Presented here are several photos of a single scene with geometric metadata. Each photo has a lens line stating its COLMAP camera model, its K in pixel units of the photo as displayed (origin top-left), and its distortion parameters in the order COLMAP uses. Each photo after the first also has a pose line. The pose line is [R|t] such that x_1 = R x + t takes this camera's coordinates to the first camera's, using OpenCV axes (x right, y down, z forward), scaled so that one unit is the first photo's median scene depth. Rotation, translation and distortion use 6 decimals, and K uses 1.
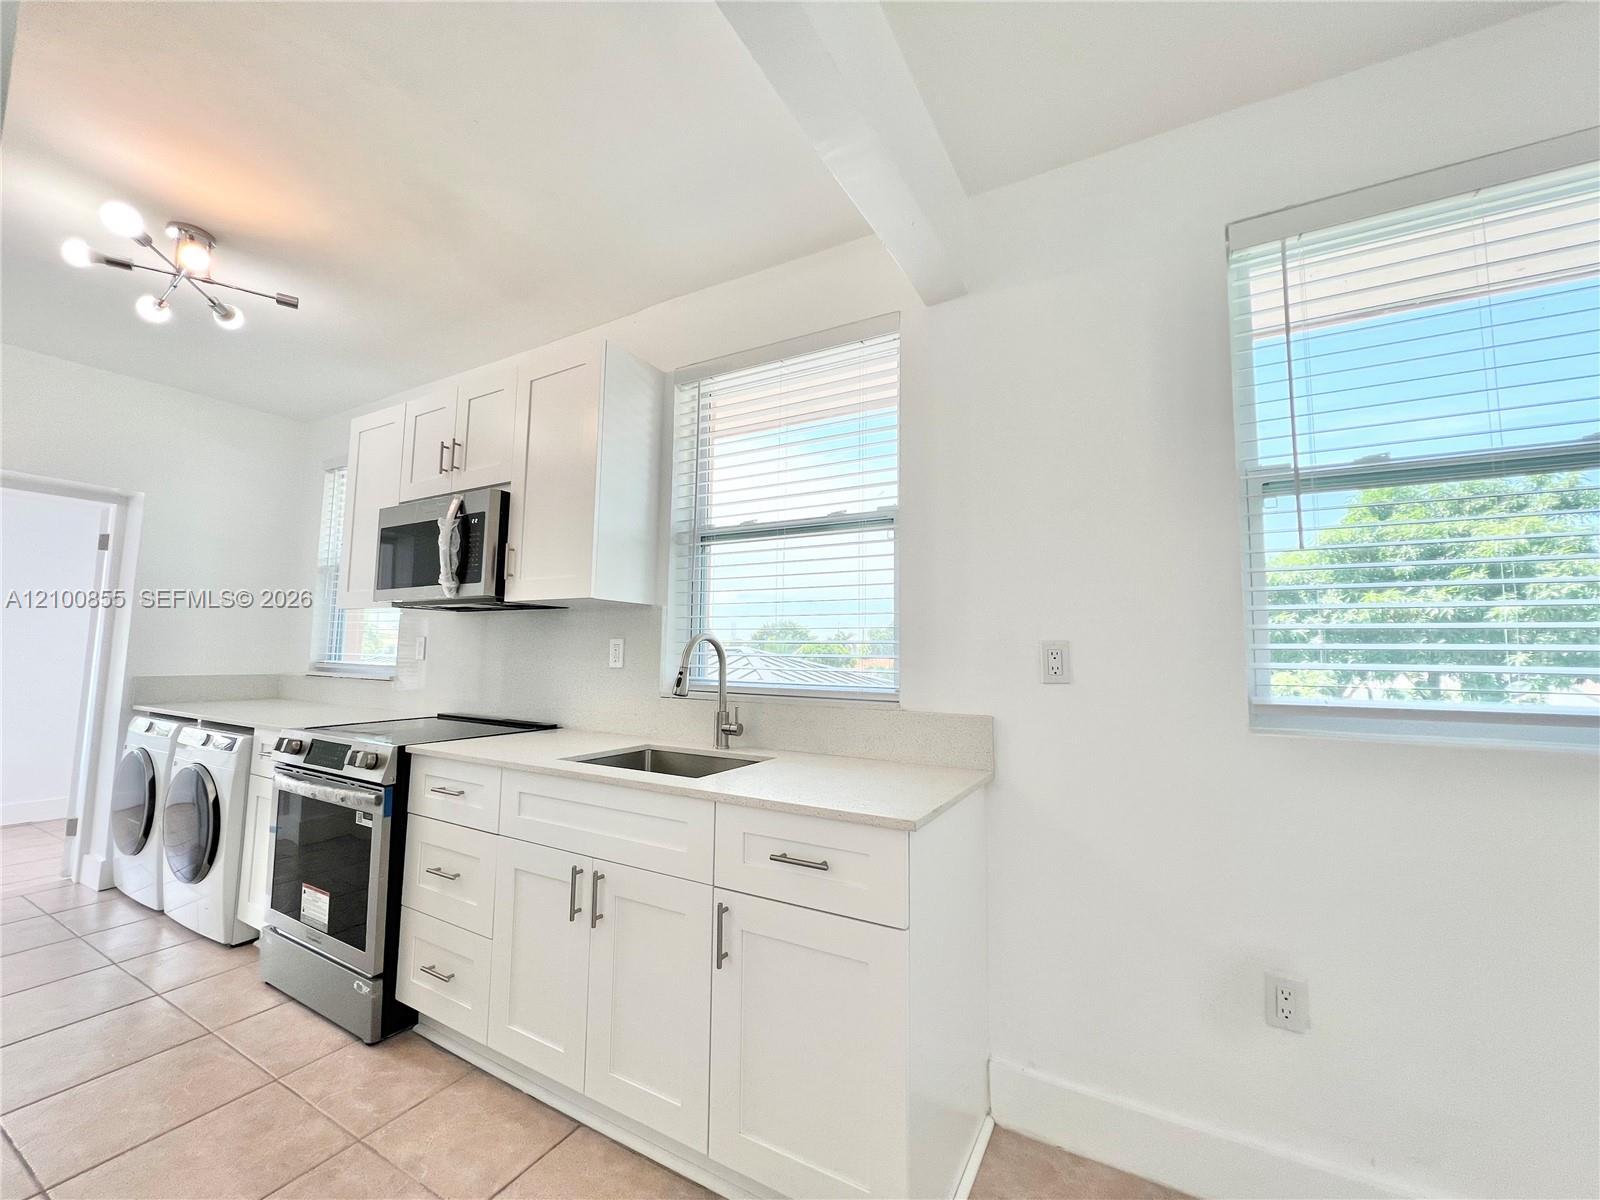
lens RADIAL K [[643.8, 0, 796.4], [0, 643.8, 596.4], [0, 0, 1]] dist [-0.000920, 0.000227]
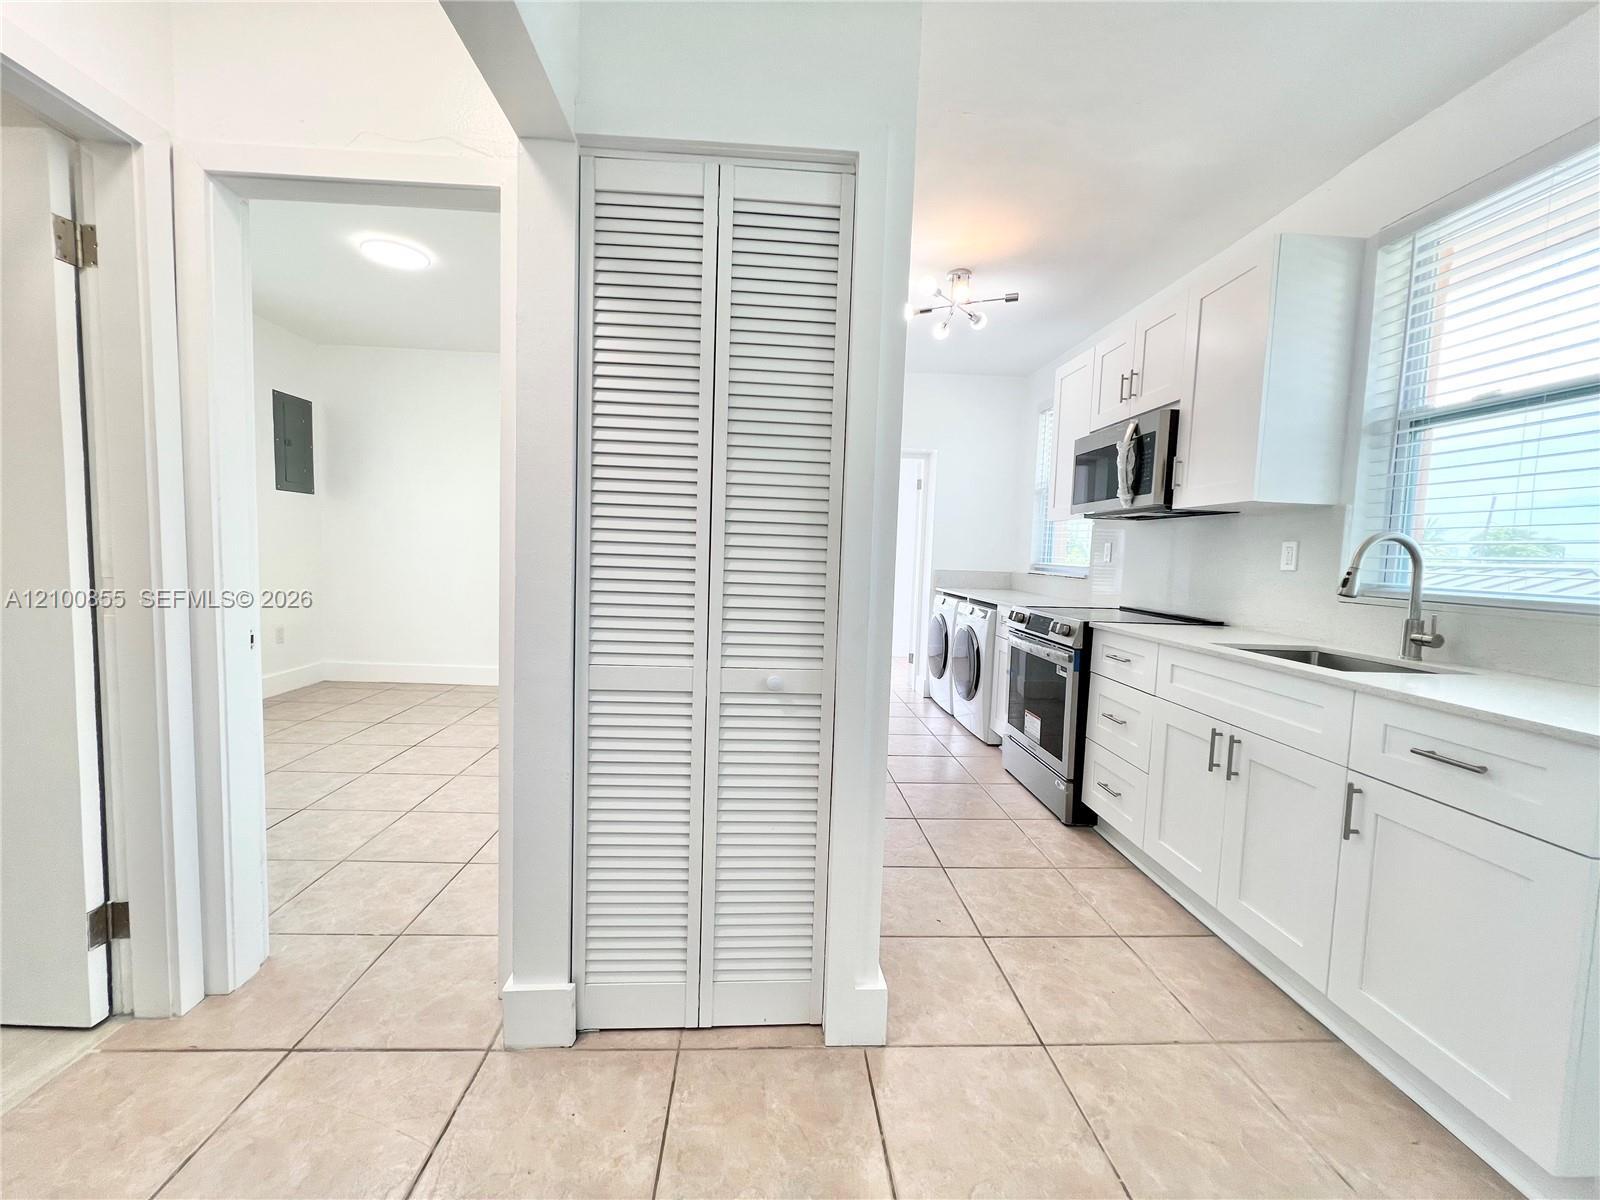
lens RADIAL K [[643.8, 0, 796.4], [0, 643.8, 596.4], [0, 0, 1]] dist [-0.000920, 0.000227]
pose [[0.540029, 0.063928, -0.839215, 0.150726], [0.048395, 0.993103, 0.106792, 0.007769], [0.840254, -0.098284, 0.533210, -0.177698]]
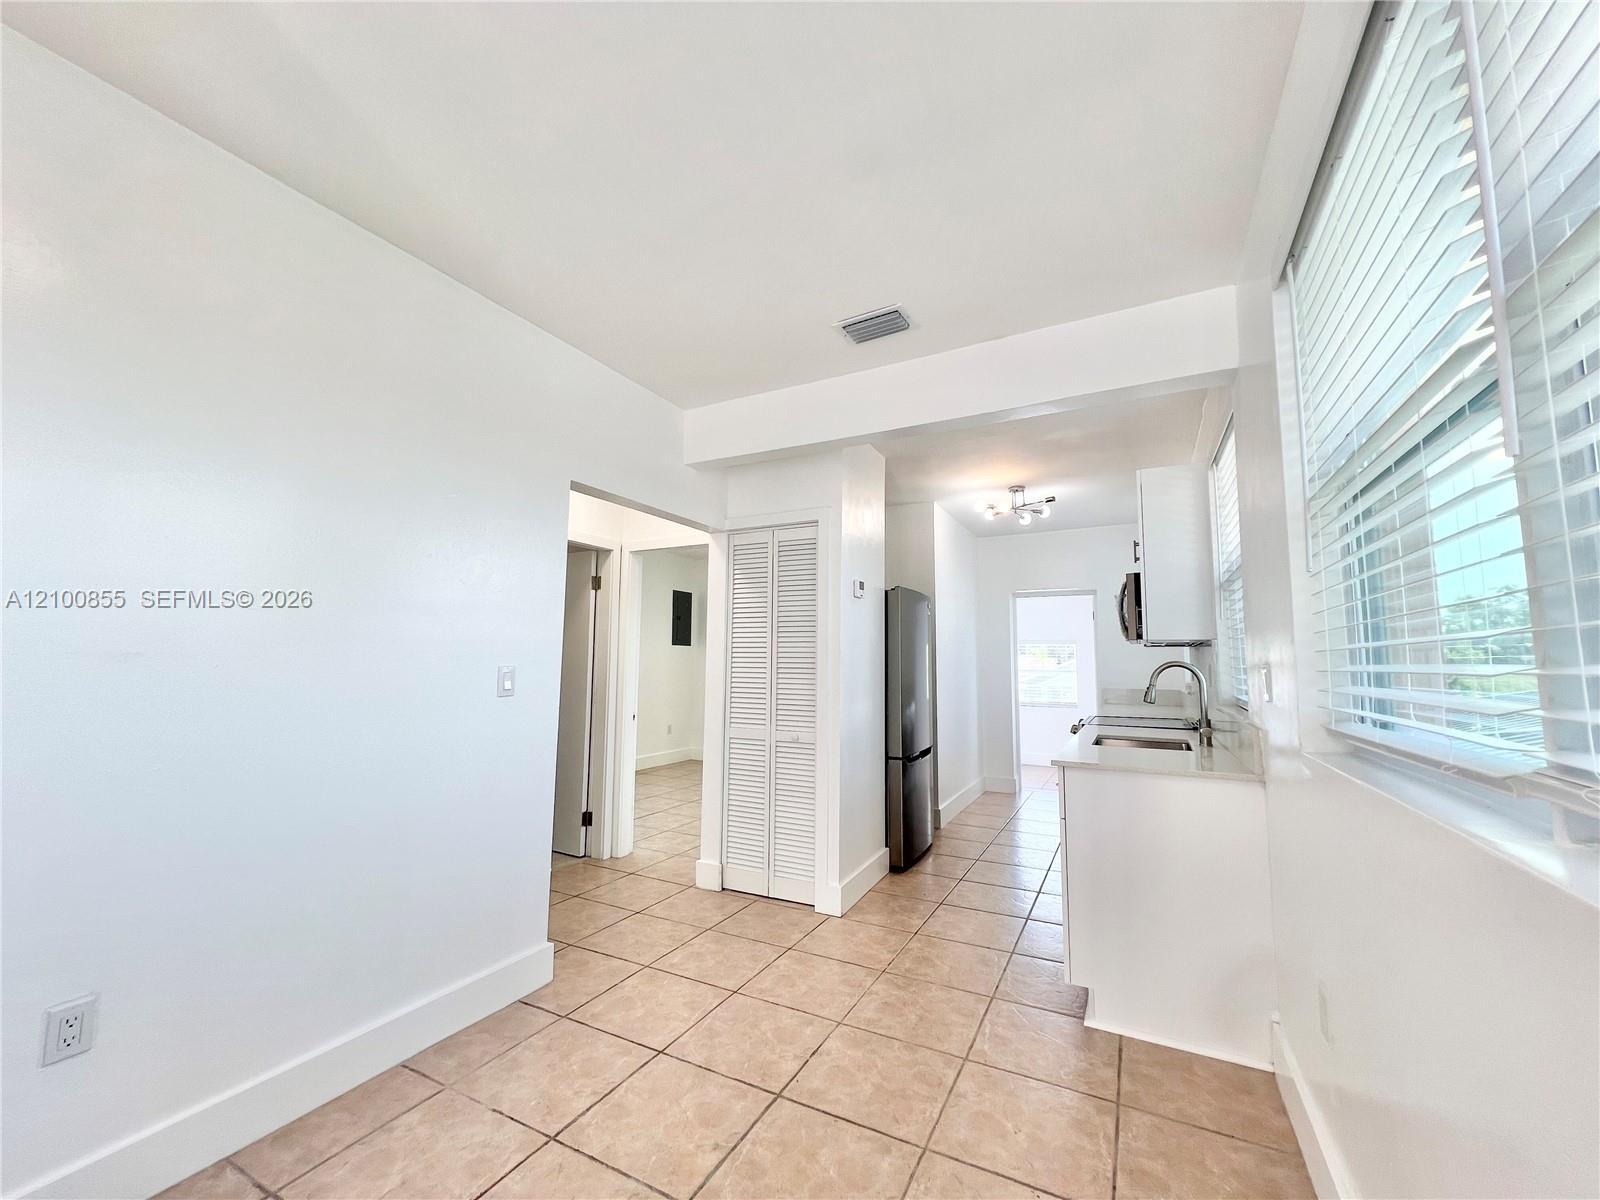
lens RADIAL K [[649.0, 0, 781.6], [0, 649.0, 596.8], [0, 0, 1]] dist [-0.000120, 0.000040]
pose [[0.015916, -0.120580, -0.992576, 1.092385], [0.077815, 0.989840, -0.119000, 0.015849], [0.996841, -0.075343, 0.025138, 0.083844]]
